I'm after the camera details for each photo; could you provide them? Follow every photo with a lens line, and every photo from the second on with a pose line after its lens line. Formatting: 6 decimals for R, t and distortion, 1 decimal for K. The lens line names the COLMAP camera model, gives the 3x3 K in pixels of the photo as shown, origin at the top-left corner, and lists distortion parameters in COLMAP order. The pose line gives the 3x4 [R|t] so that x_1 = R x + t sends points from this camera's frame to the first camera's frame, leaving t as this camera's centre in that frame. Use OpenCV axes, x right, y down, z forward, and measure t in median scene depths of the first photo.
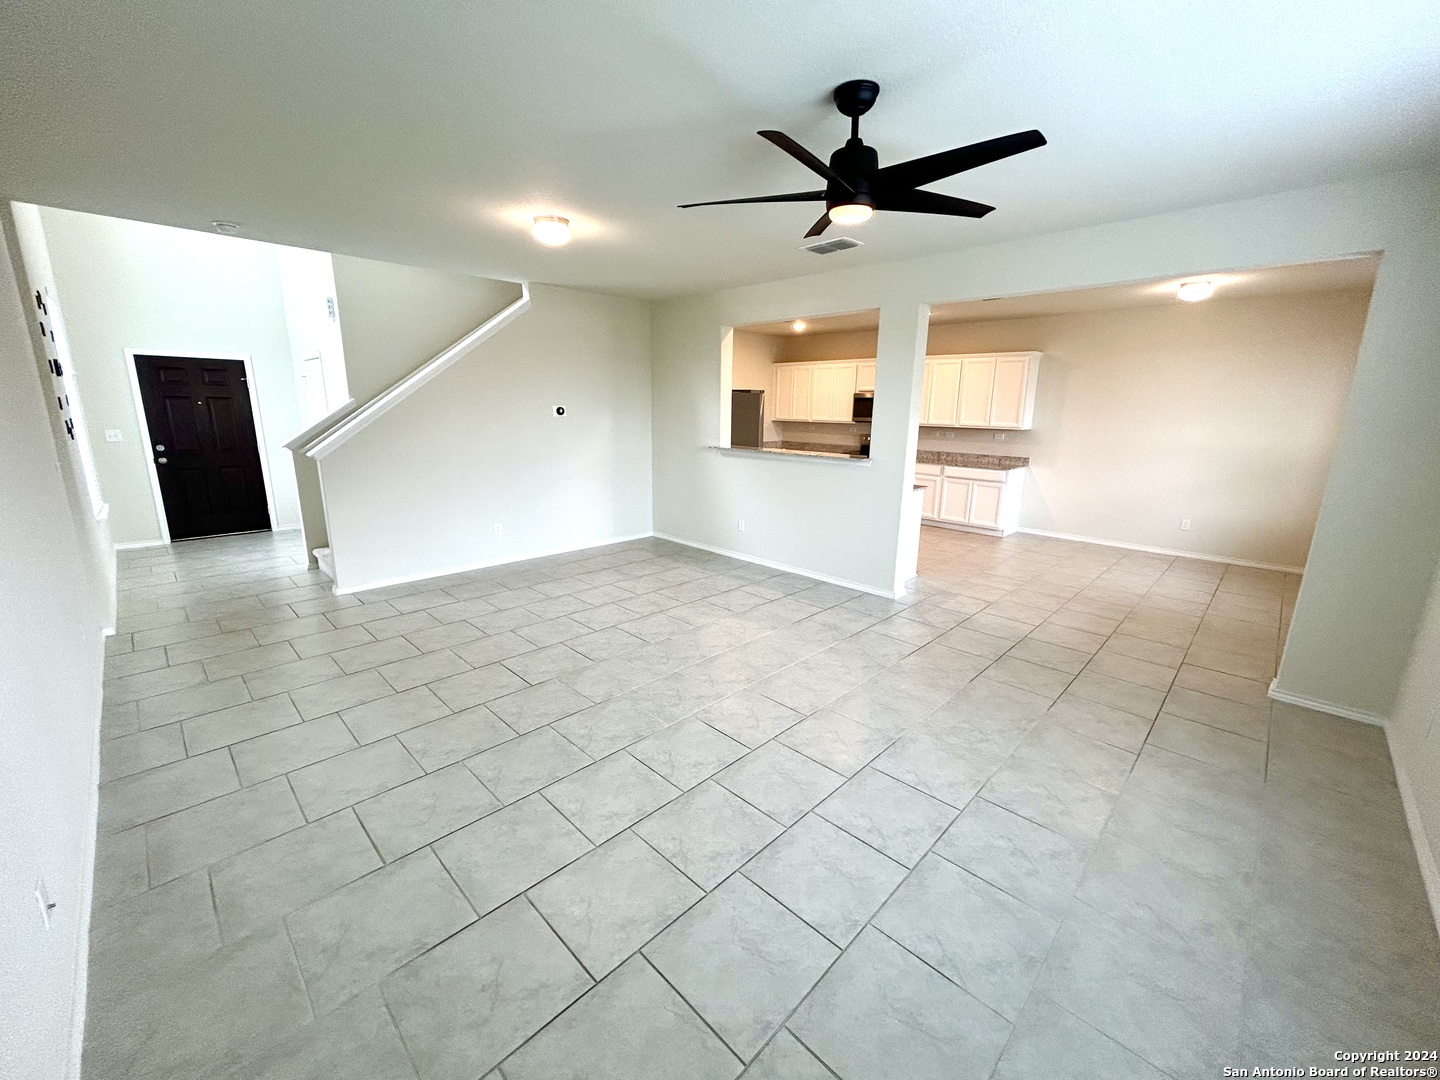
lens RADIAL K [[577.5, 0, 718.4], [0, 577.5, 537.8], [0, 0, 1]] dist [-0.000769, 0.001281]
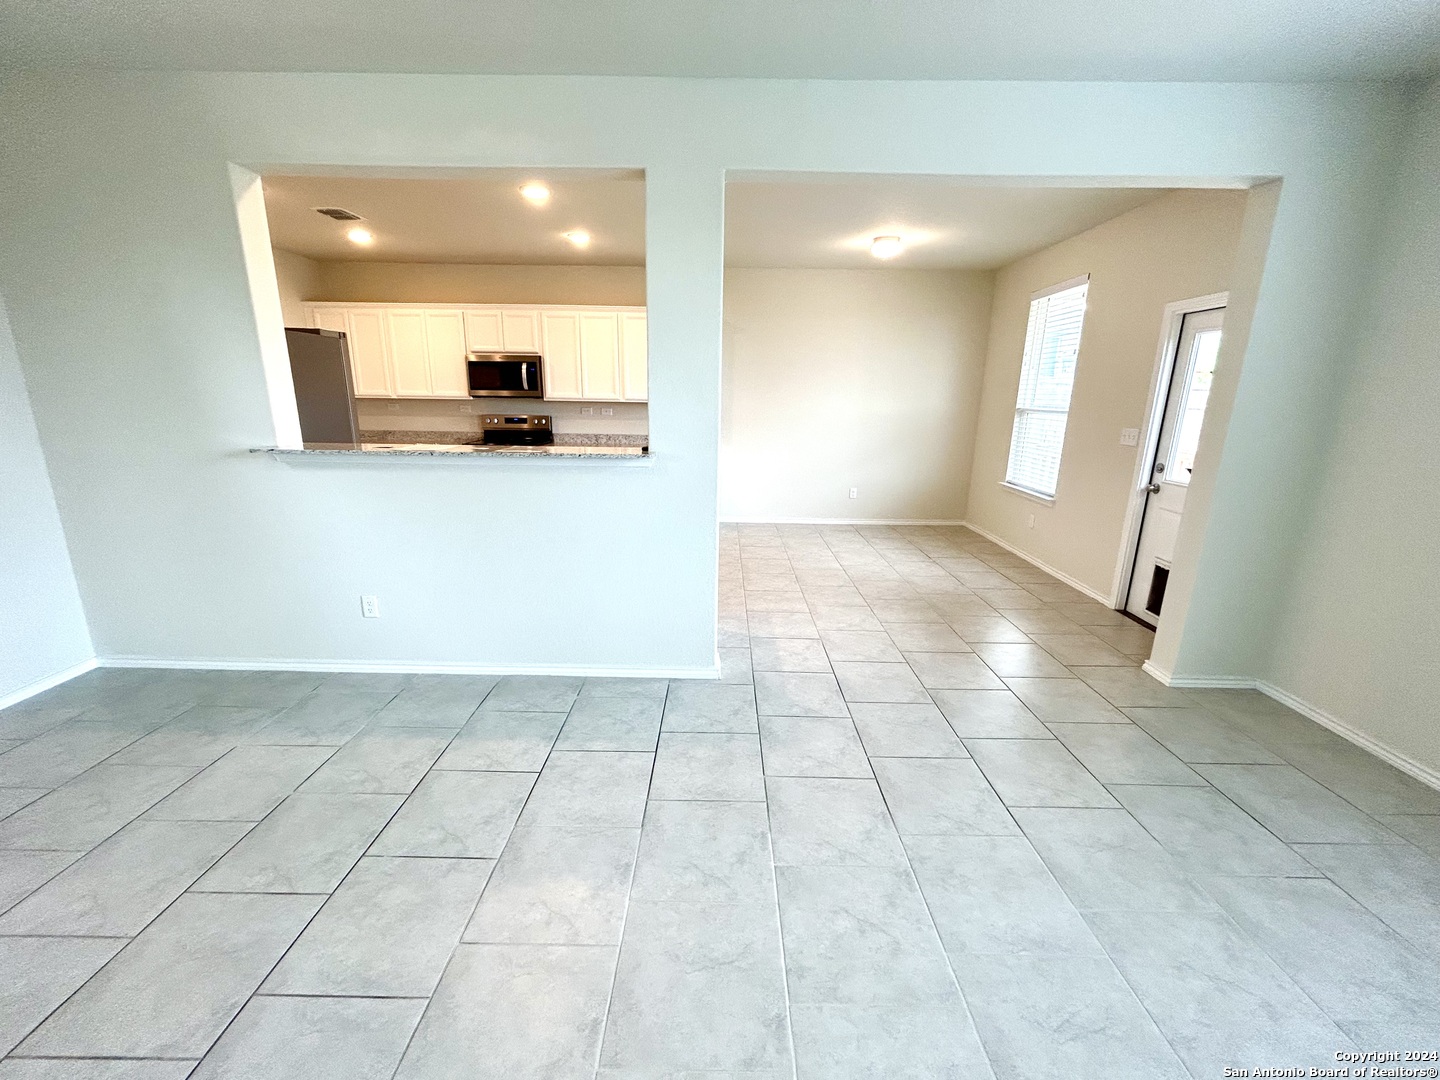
lens RADIAL K [[577.5, 0, 720.1], [0, 577.5, 537.2], [0, 0, 1]] dist [-0.000769, 0.001281]
pose [[0.716782, -0.171663, 0.675837, -0.078897], [0.151445, 0.984413, 0.089422, -0.091233], [-0.680653, 0.038257, 0.731606, 0.516377]]
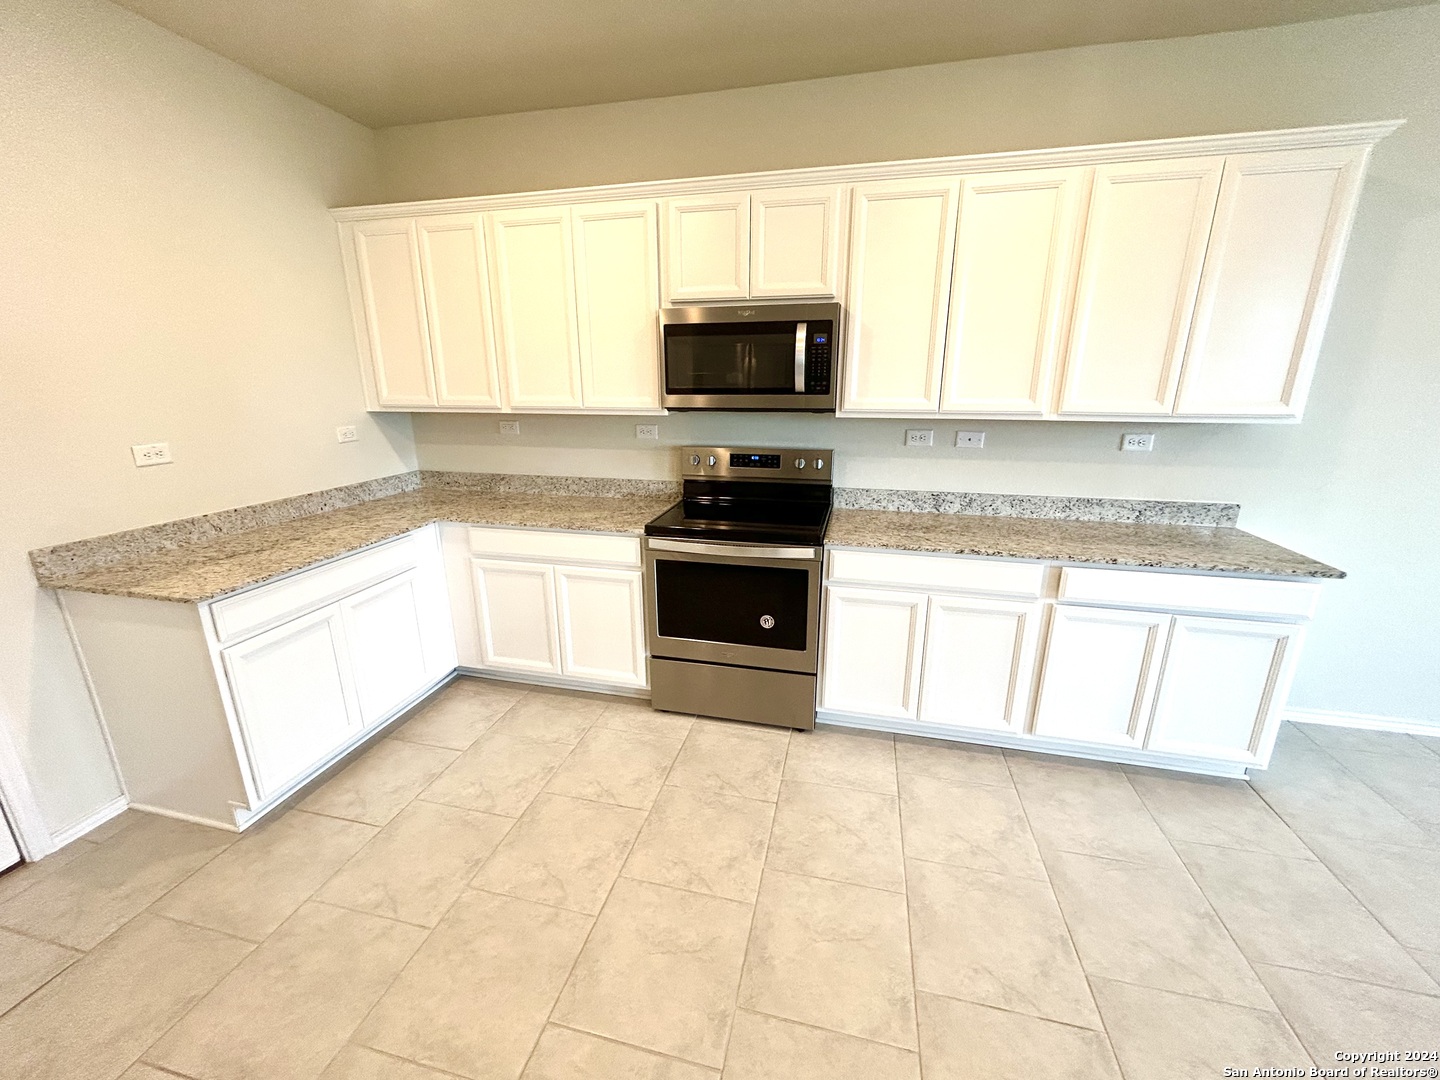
lens RADIAL K [[577.5, 0, 710.3], [0, 577.5, 543.5], [0, 0, 1]] dist [-0.000769, 0.001281]
pose [[0.853867, -0.155663, 0.496669, 0.162835], [0.130284, 0.987775, 0.085599, -0.265649], [-0.503921, -0.008382, 0.863709, 1.247813]]
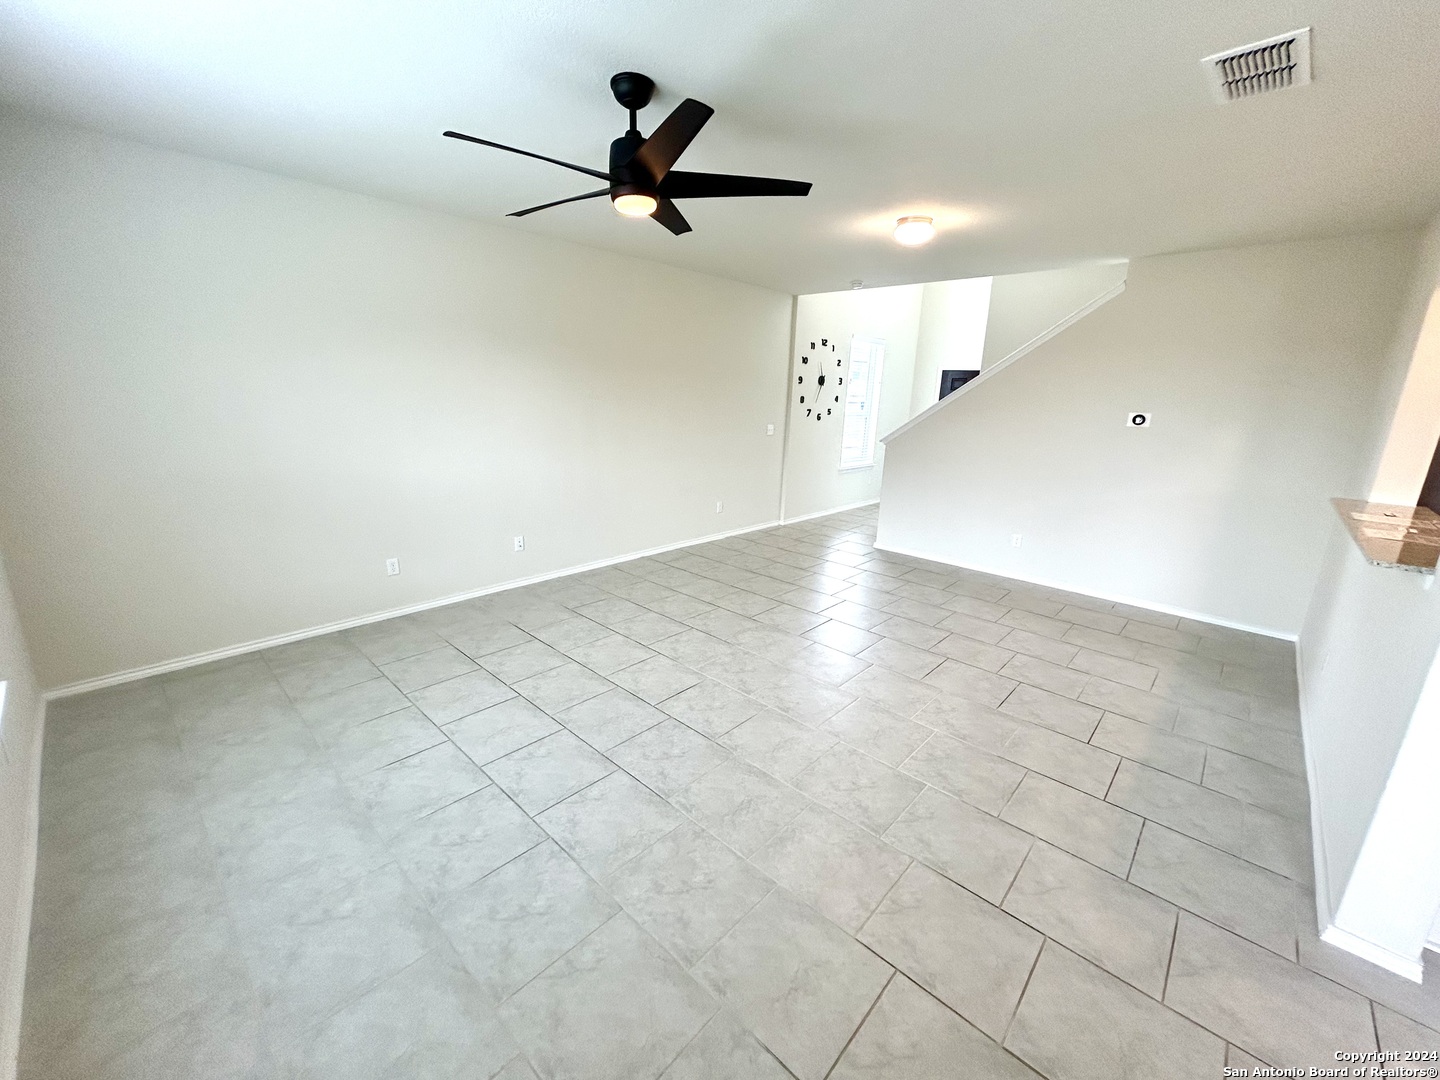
lens RADIAL K [[577.5, 0, 719.2], [0, 577.5, 536.6], [0, 0, 1]] dist [-0.000769, 0.001281]
pose [[0.030916, 0.235861, -0.971295, 0.564534], [-0.255682, 0.941294, 0.220438, -0.115487], [0.966266, 0.241528, 0.089406, 0.497850]]
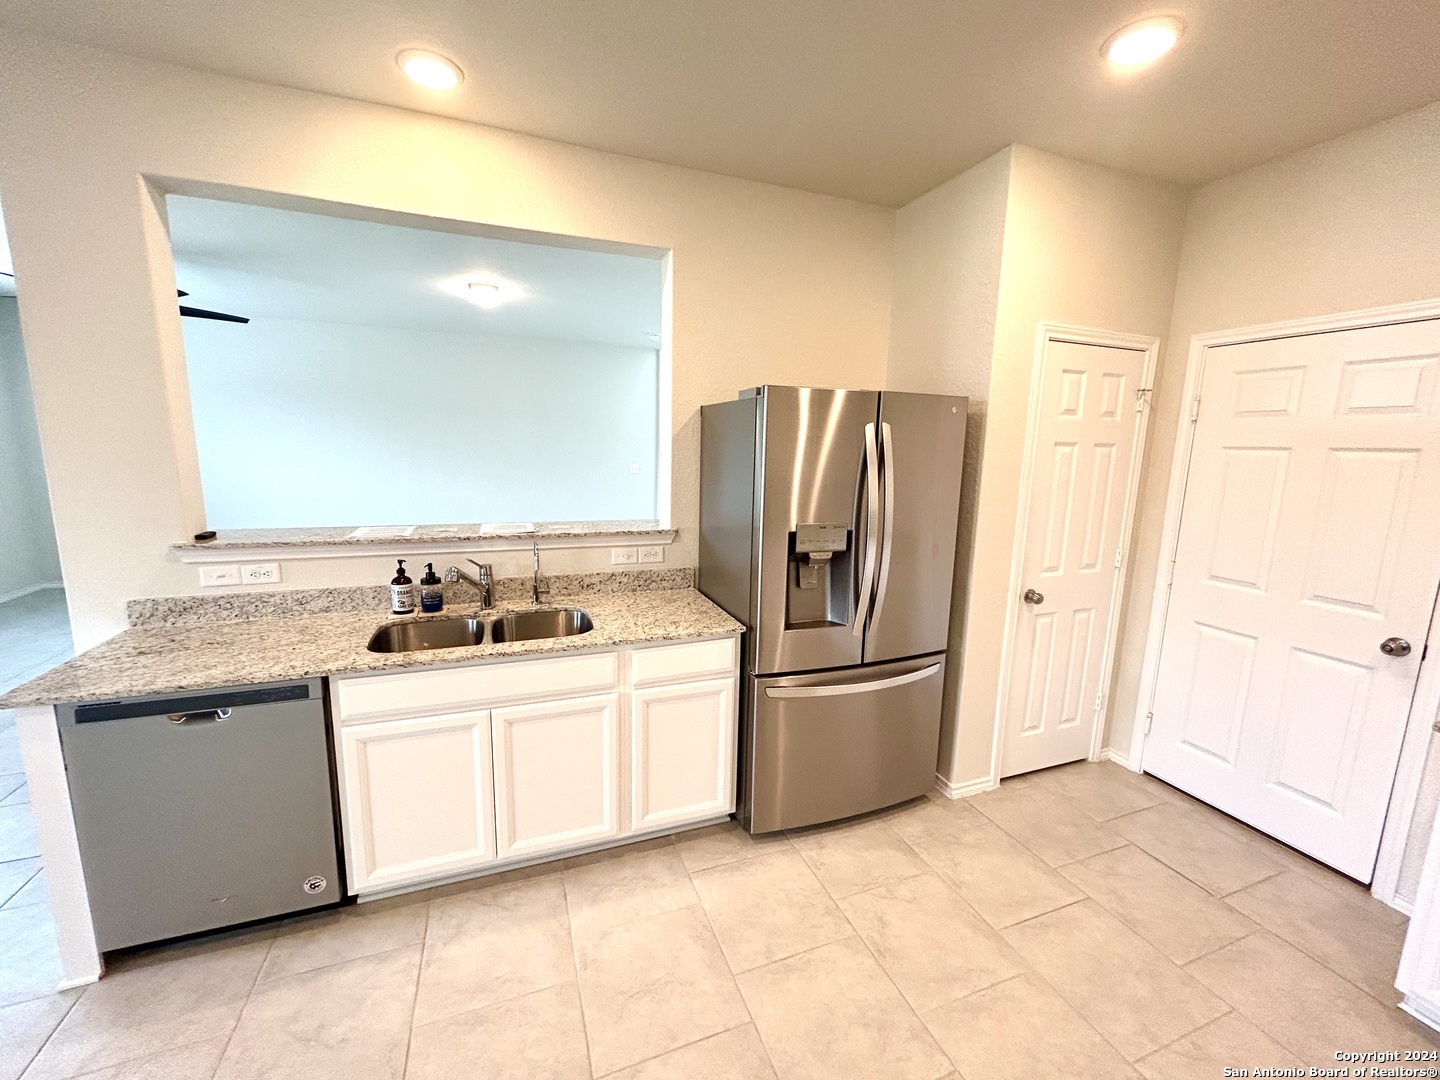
lens RADIAL K [[577.5, 0, 723.9], [0, 577.5, 535.9], [0, 0, 1]] dist [-0.000769, 0.001281]
pose [[-0.410947, 0.125917, -0.902921, 0.470191], [-0.234383, 0.942531, 0.238116, -0.320897], [0.881015, 0.309482, -0.357818, 1.434457]]
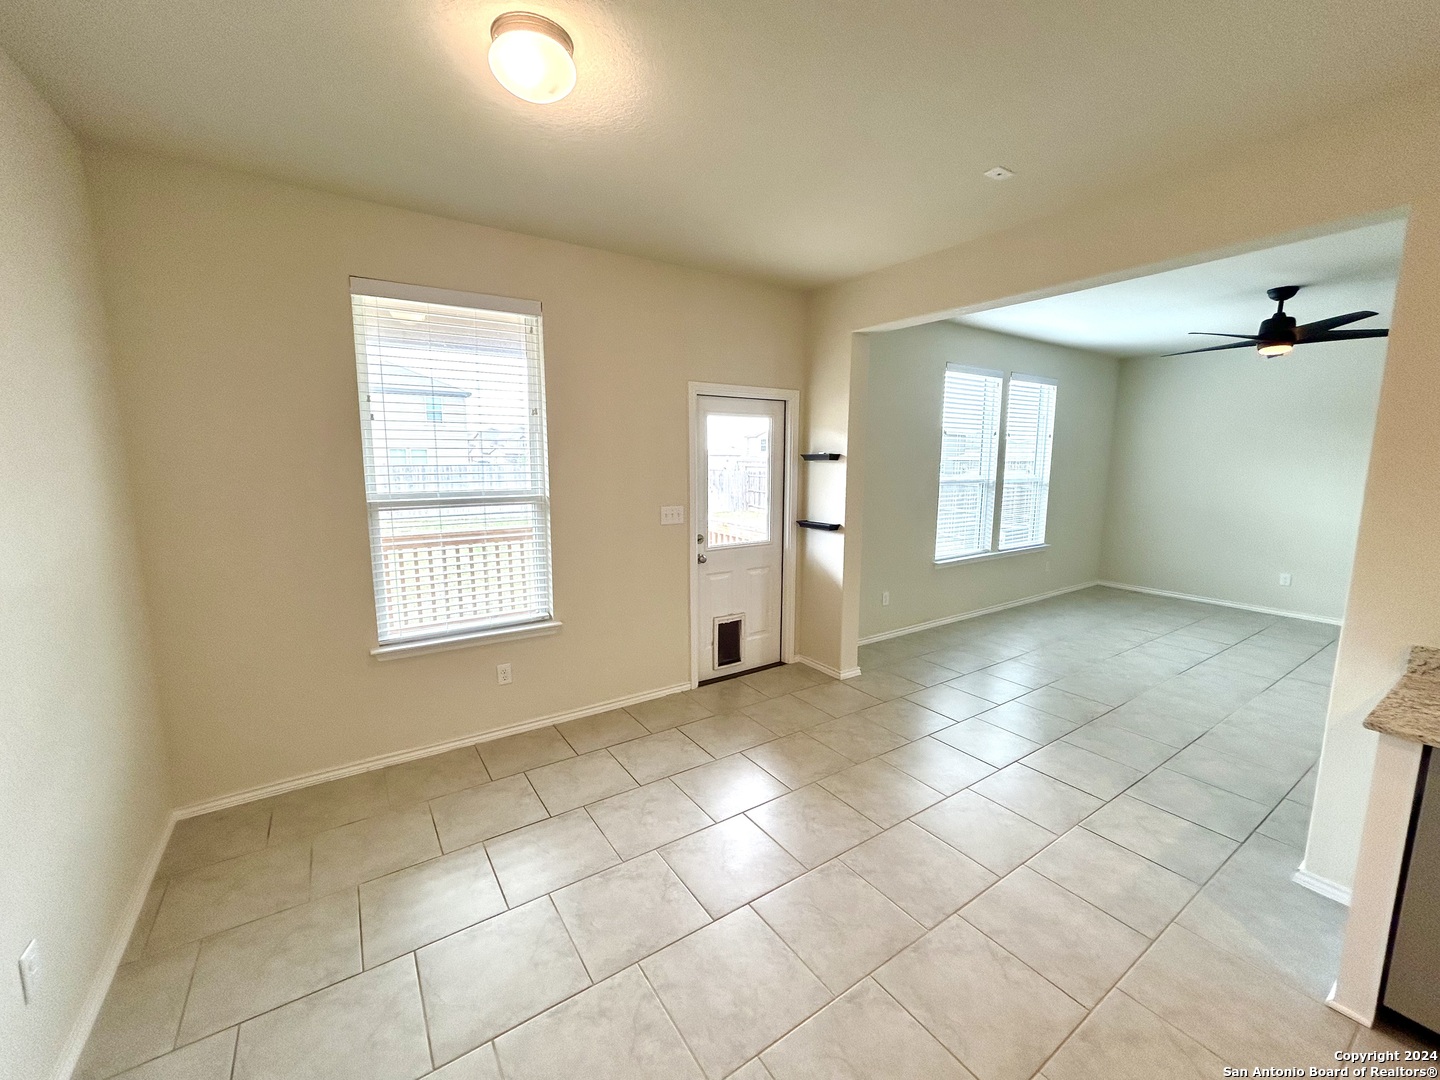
lens RADIAL K [[577.5, 0, 719.2], [0, 577.5, 539.0], [0, 0, 1]] dist [-0.000769, 0.001281]
pose [[-0.979011, -0.044707, 0.198843, 0.651342], [0.030982, 0.931658, 0.362012, -0.300516], [-0.201438, 0.360575, -0.910719, 1.349902]]
